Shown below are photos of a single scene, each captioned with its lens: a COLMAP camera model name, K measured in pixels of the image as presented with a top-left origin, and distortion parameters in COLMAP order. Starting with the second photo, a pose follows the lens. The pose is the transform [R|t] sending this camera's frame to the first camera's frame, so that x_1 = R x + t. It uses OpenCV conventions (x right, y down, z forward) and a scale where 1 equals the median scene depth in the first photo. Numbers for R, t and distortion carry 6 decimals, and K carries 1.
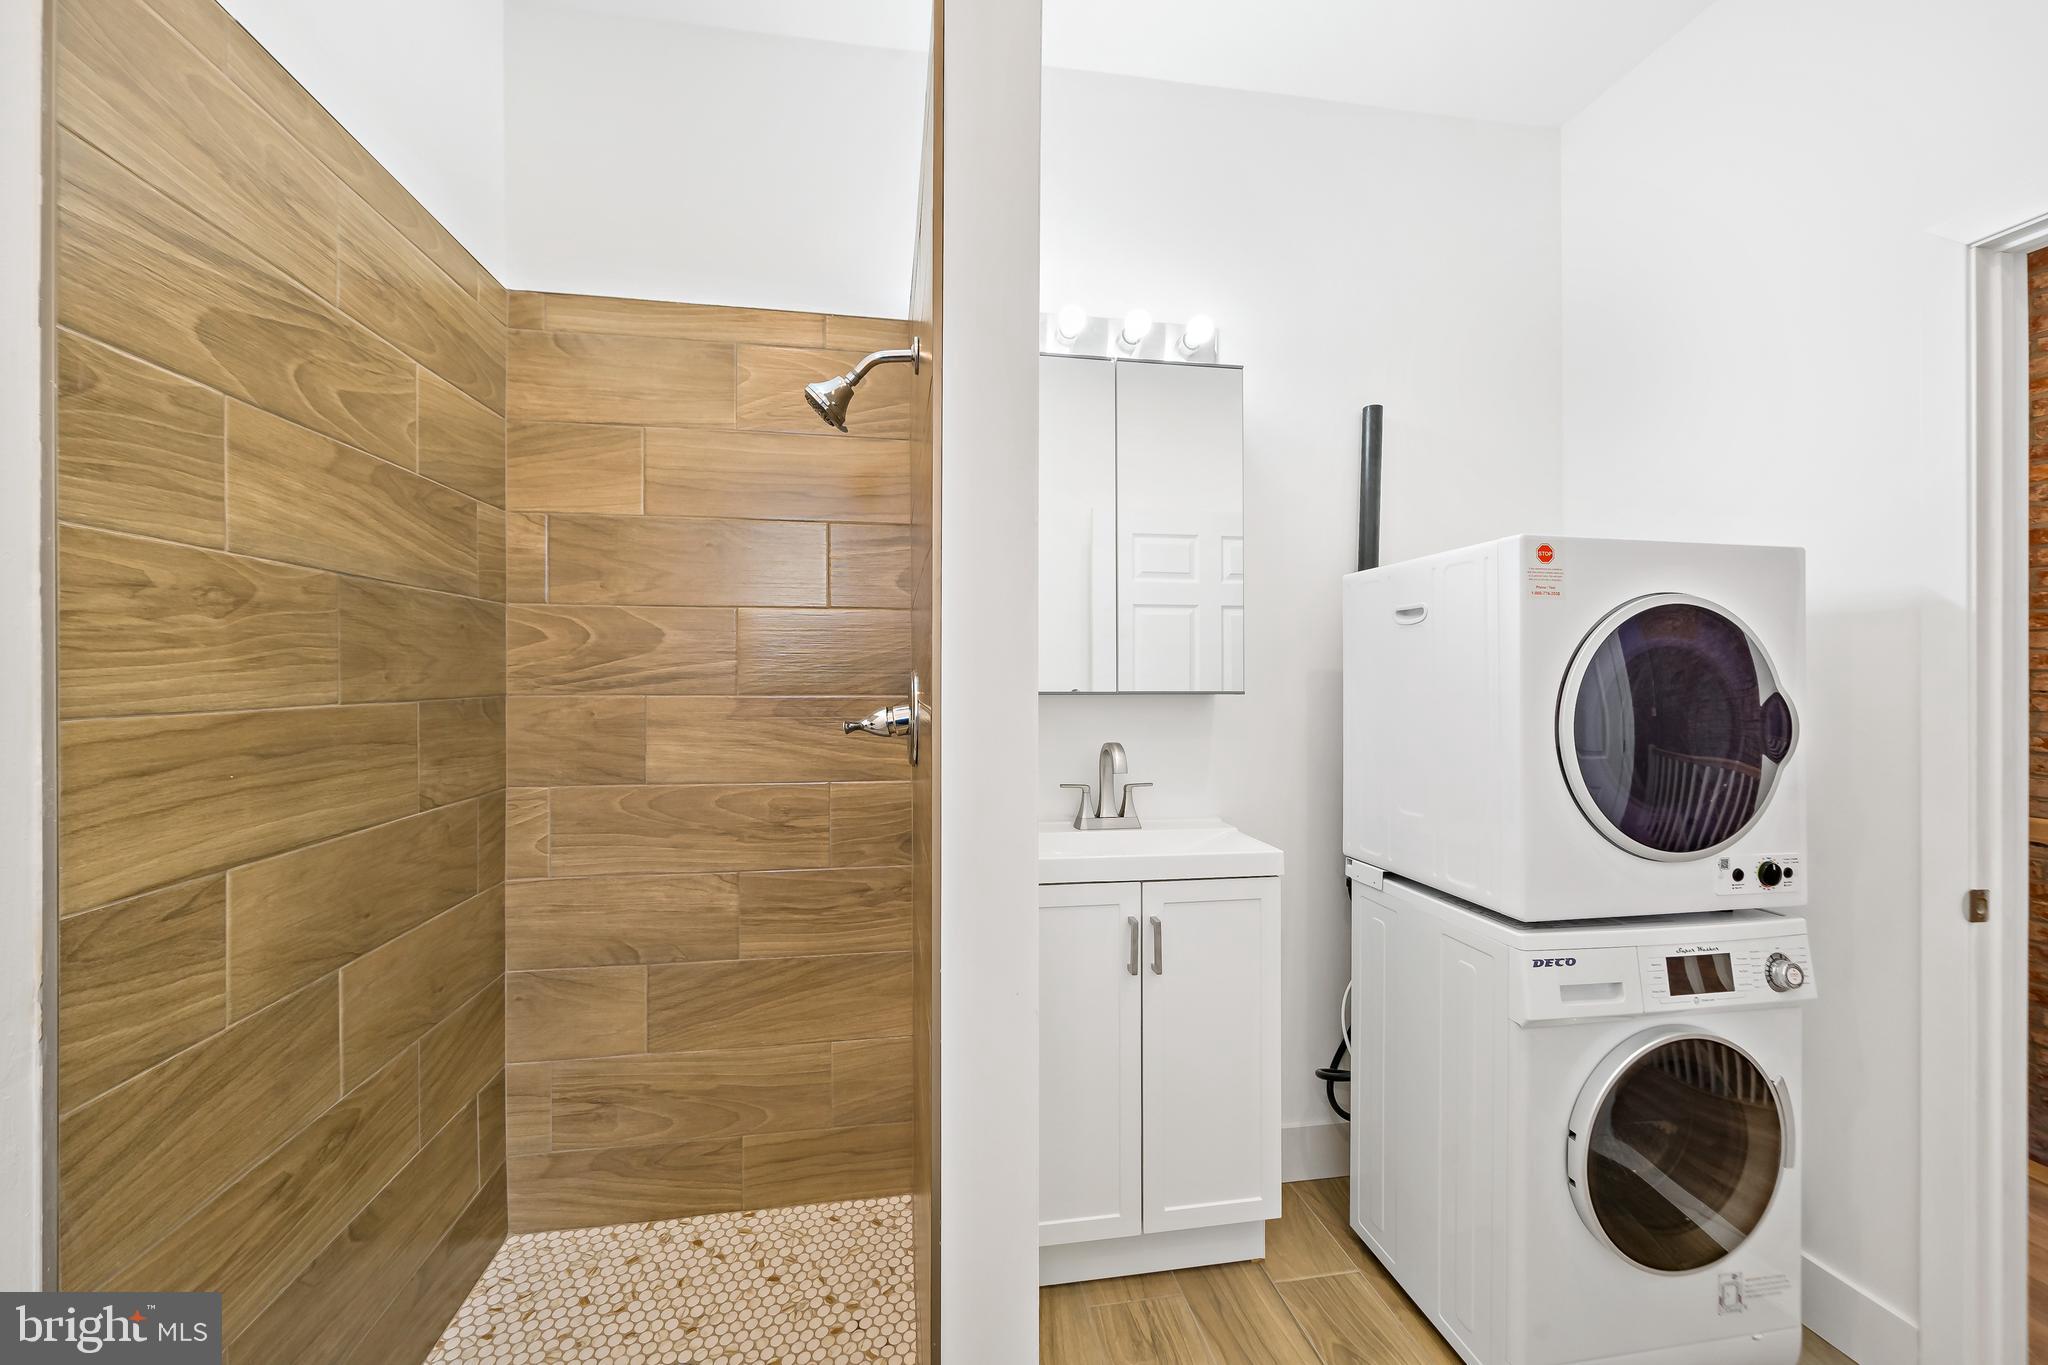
lens RADIAL K [[773.7, 0, 1019.1], [0, 773.7, 675.1], [0, 0, 1]] dist [-0.001165, 0.000178]
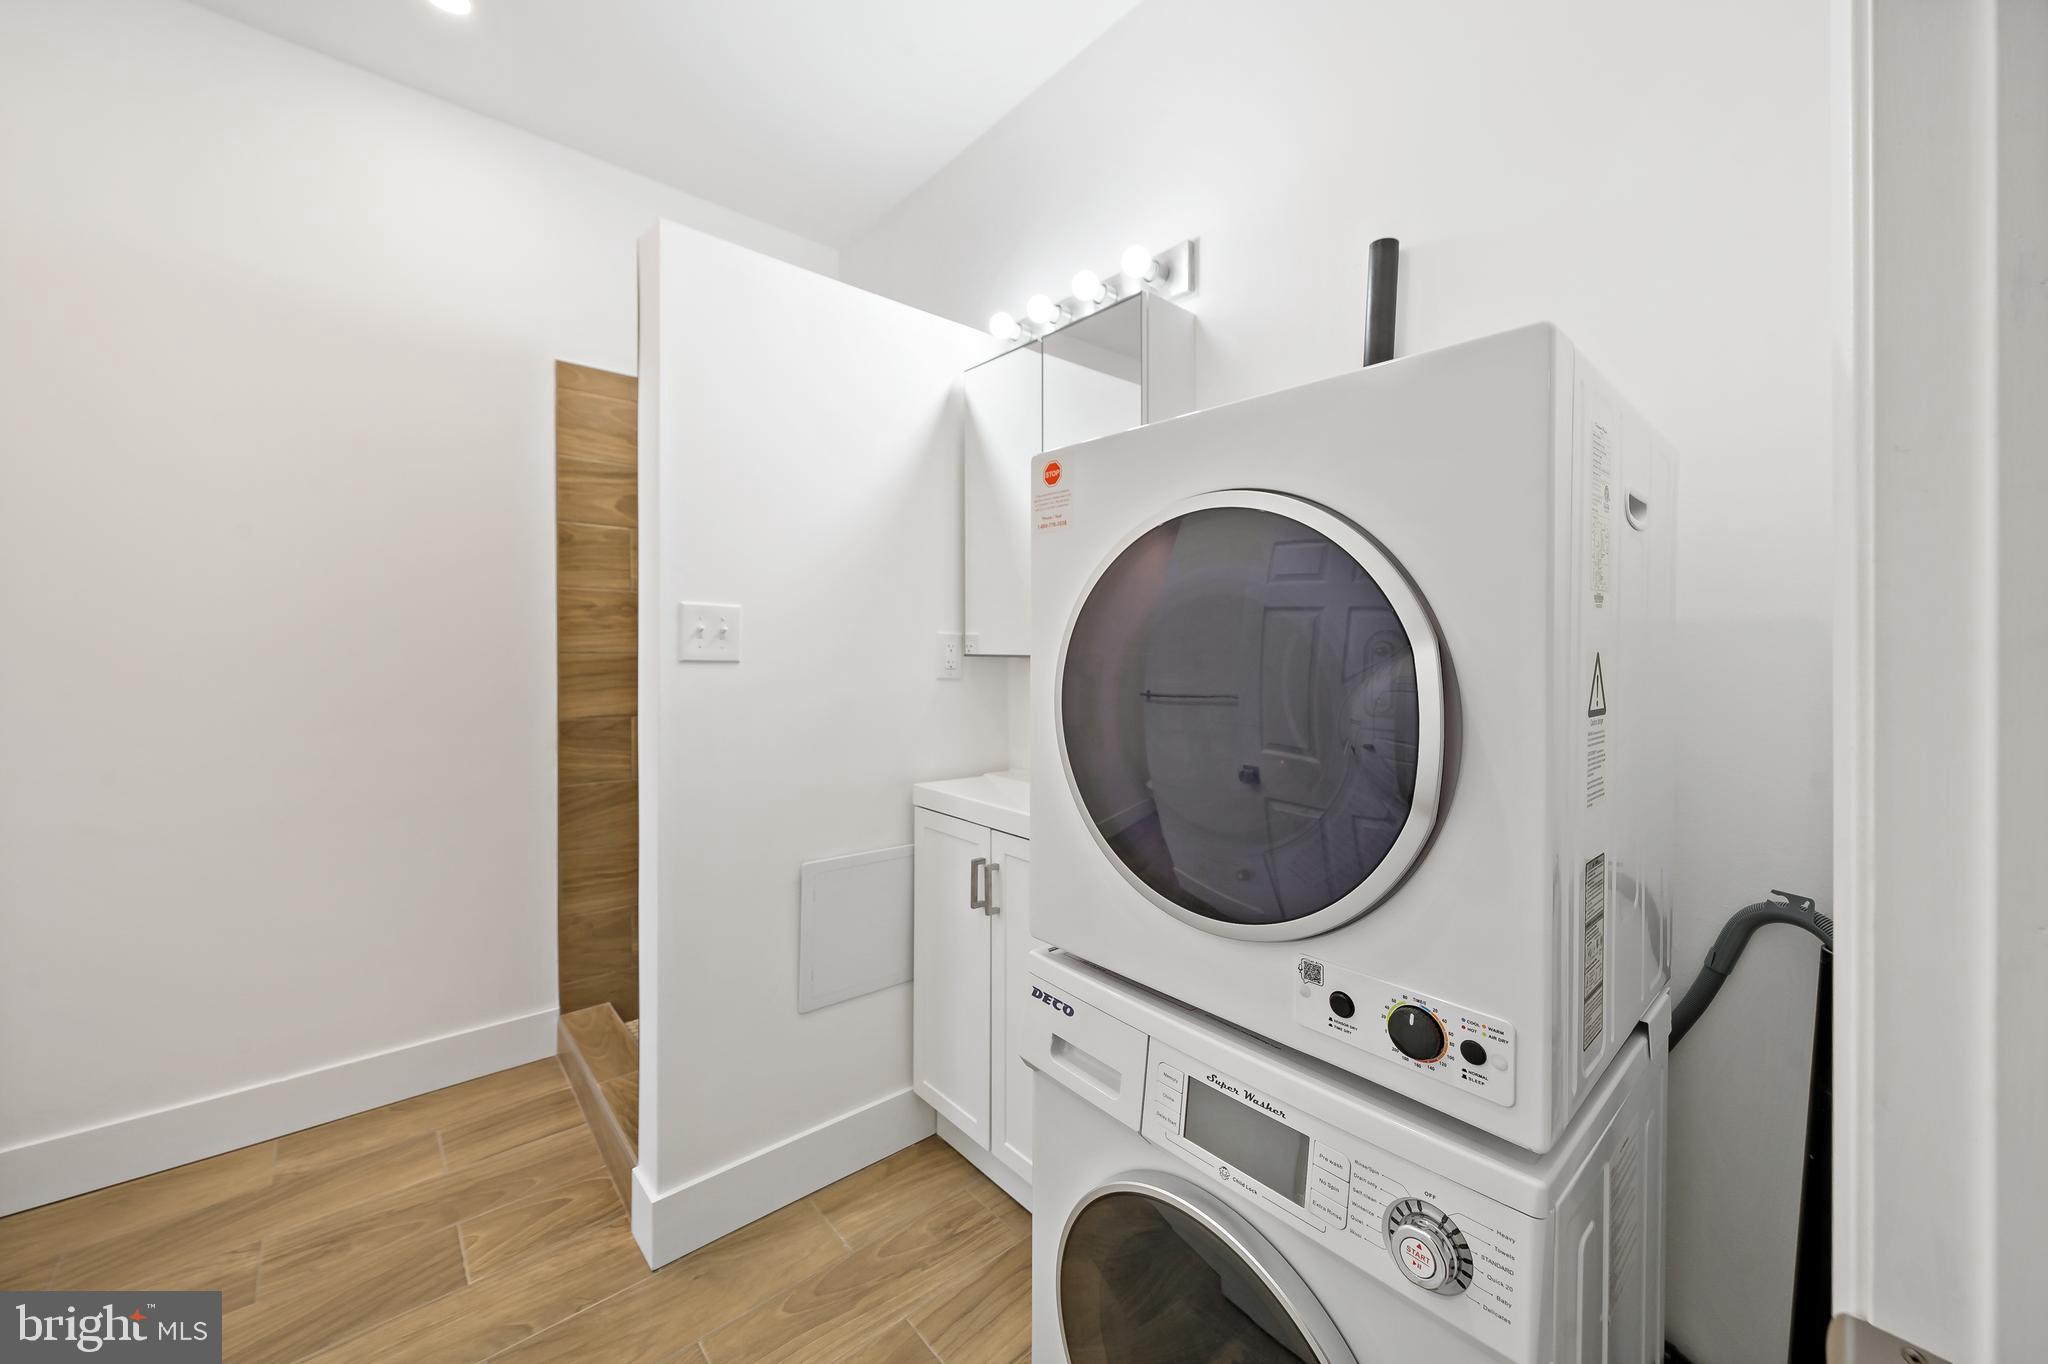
lens RADIAL K [[773.7, 0, 1028.1], [0, 773.7, 663.4], [0, 0, 1]] dist [-0.001165, 0.000178]
pose [[0.524903, 0.017108, -0.850990, 1.331018], [-0.007476, 0.999852, 0.015490, 0.021272], [0.851129, -0.001768, 0.524953, 0.572398]]
